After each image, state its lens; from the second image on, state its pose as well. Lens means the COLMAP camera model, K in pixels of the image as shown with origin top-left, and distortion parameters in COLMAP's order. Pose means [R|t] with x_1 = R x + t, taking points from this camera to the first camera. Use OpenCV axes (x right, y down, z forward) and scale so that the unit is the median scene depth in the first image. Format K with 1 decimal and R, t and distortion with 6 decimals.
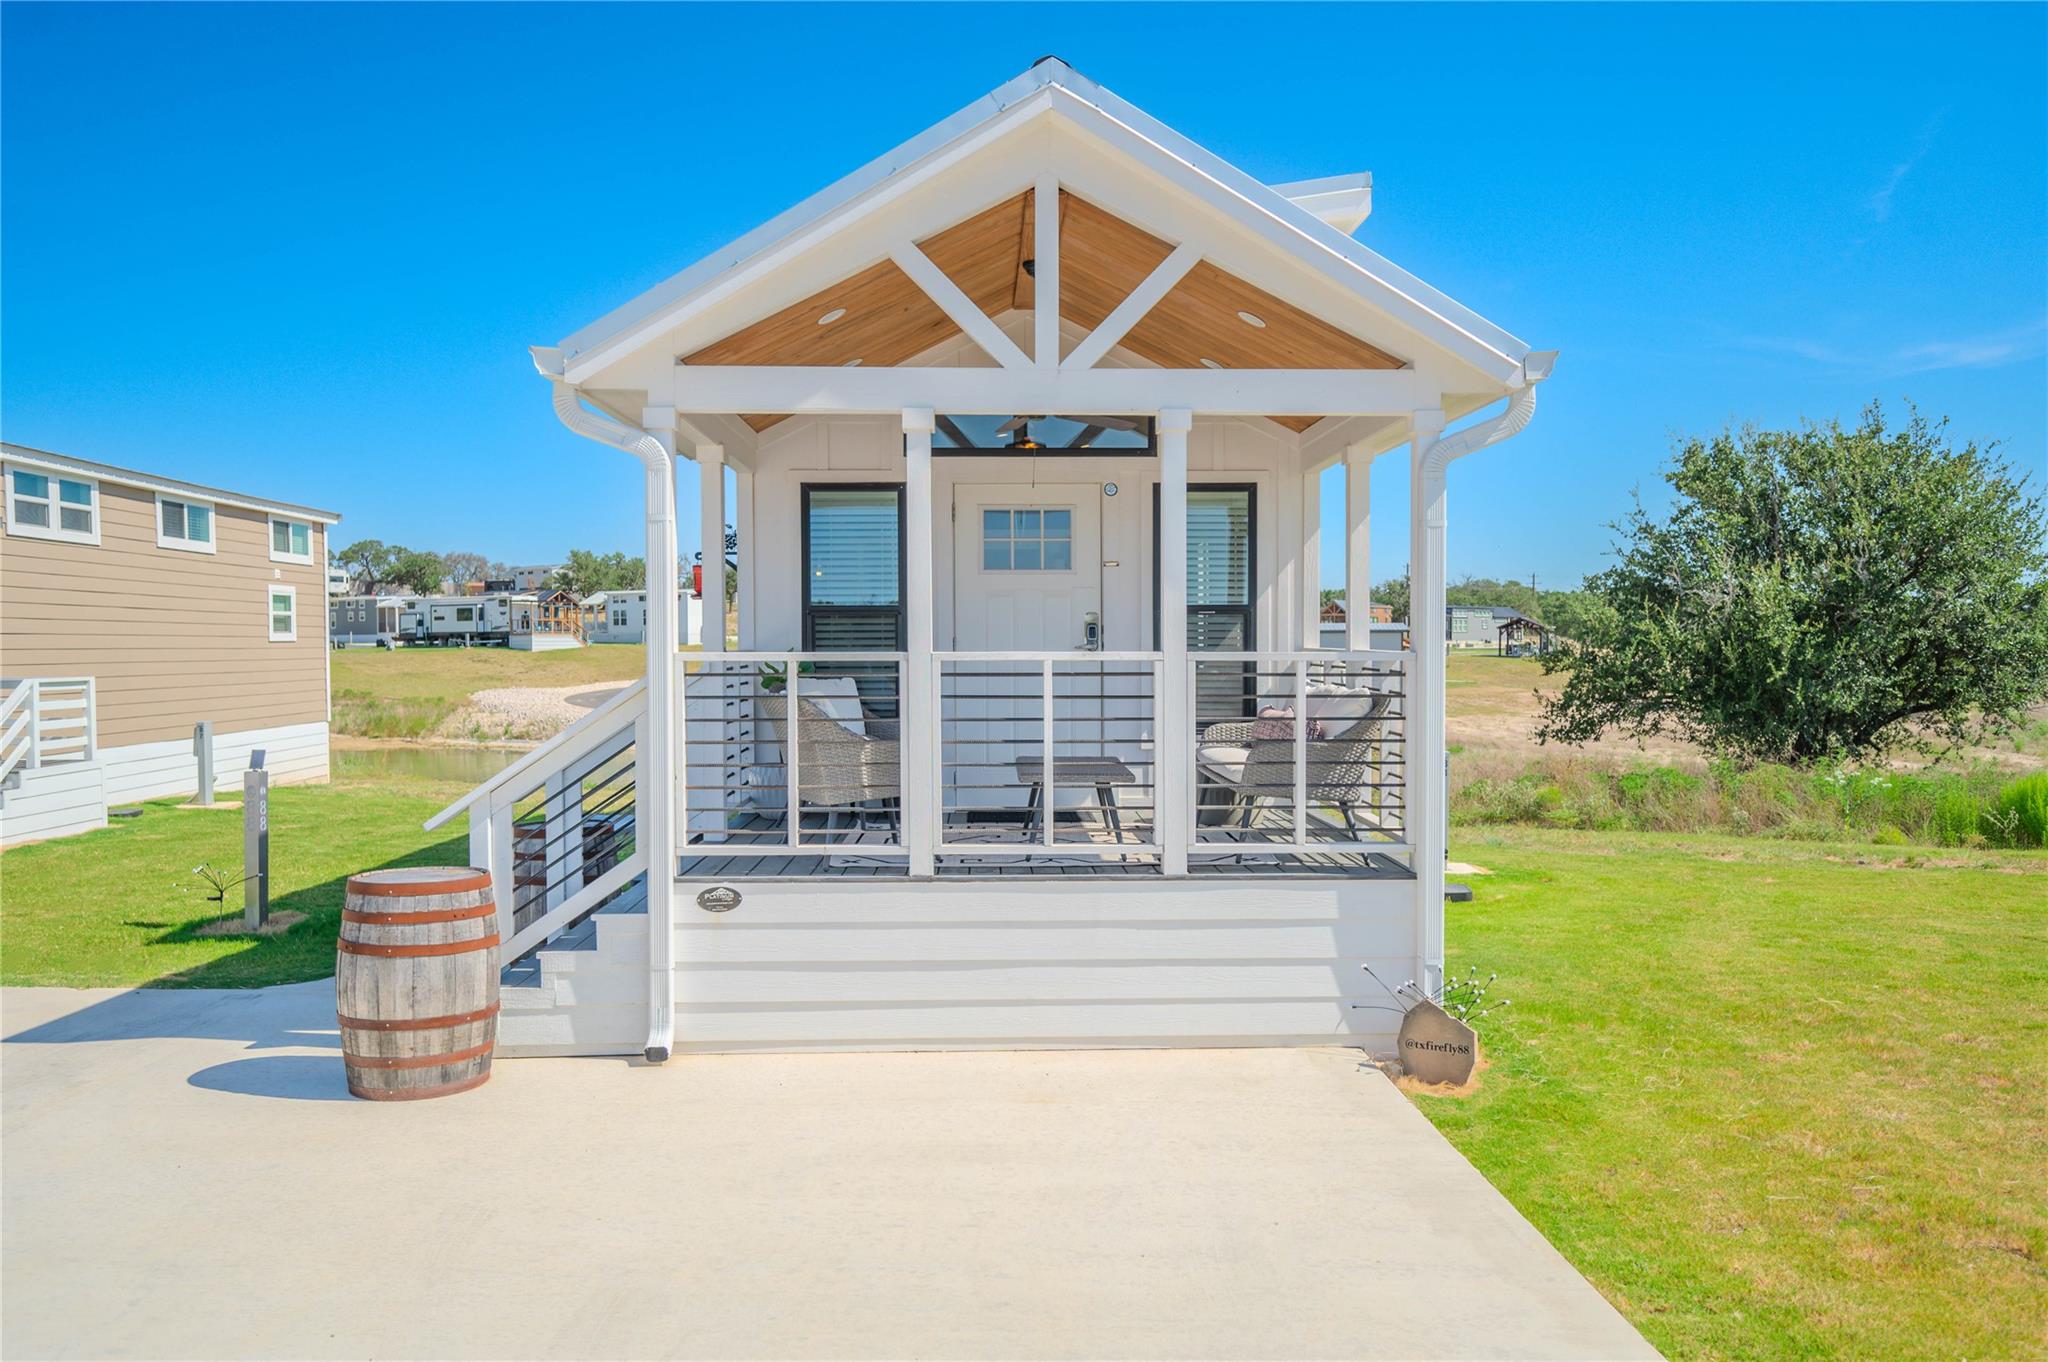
lens RADIAL K [[1445.8, 0, 1017.5], [0, 1445.8, 676.8], [0, 0, 1]] dist [-0.001305, -0.000339]
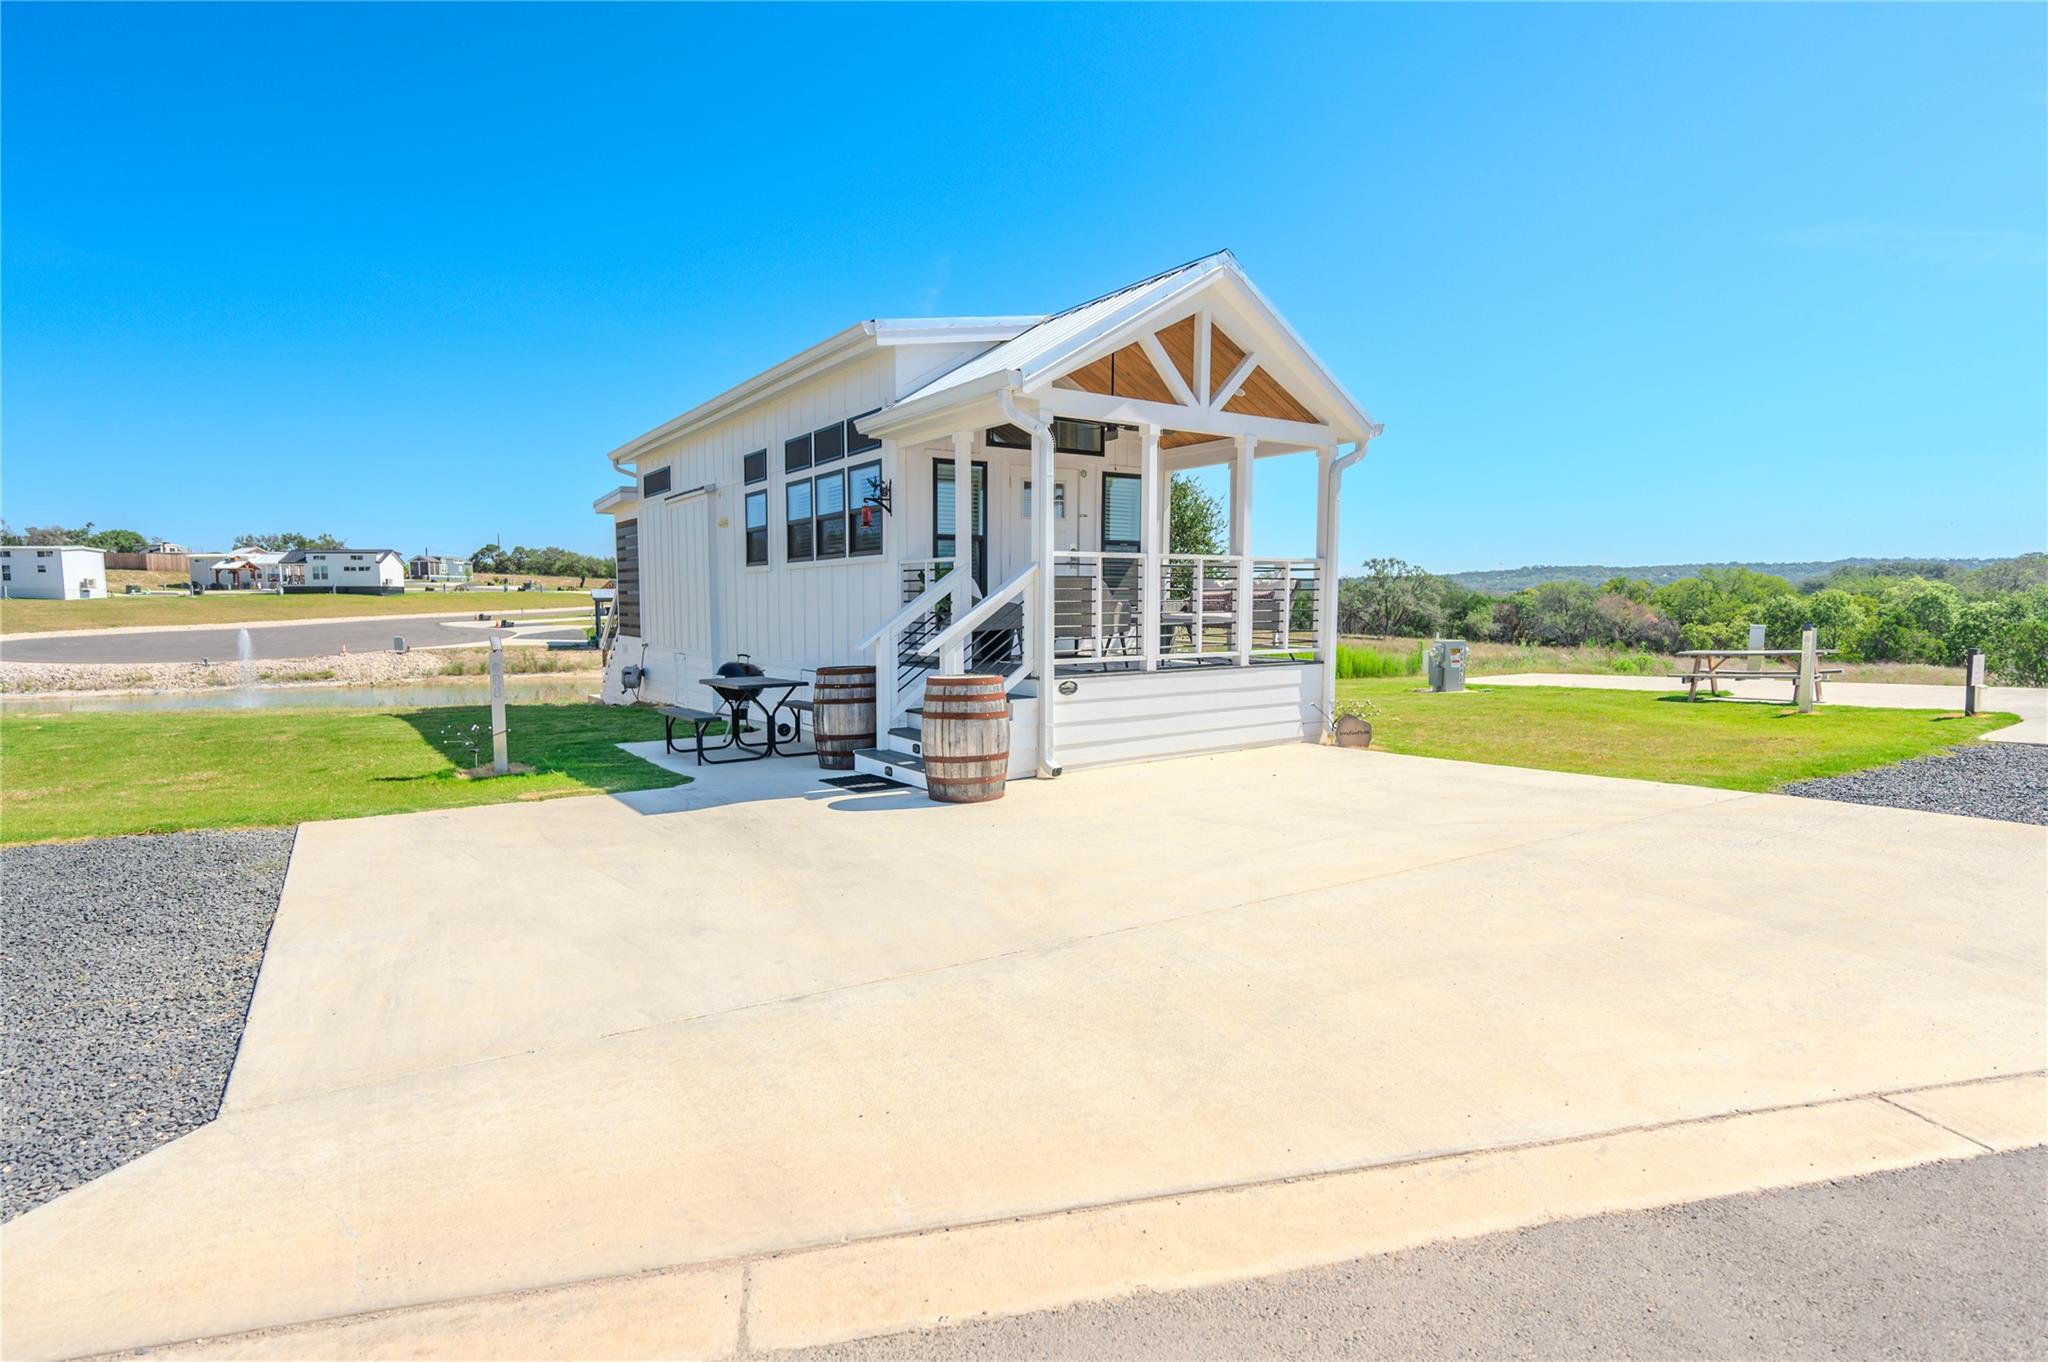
lens RADIAL K [[1032.4, 0, 1034.0], [0, 1032.4, 687.9], [0, 0, 1]] dist [-0.003253, -0.001574]
pose [[0.835964, -0.050732, 0.546434, -0.646294], [0.016958, 0.997630, 0.066679, 0.045031], [-0.548522, -0.046475, 0.834843, -0.042549]]
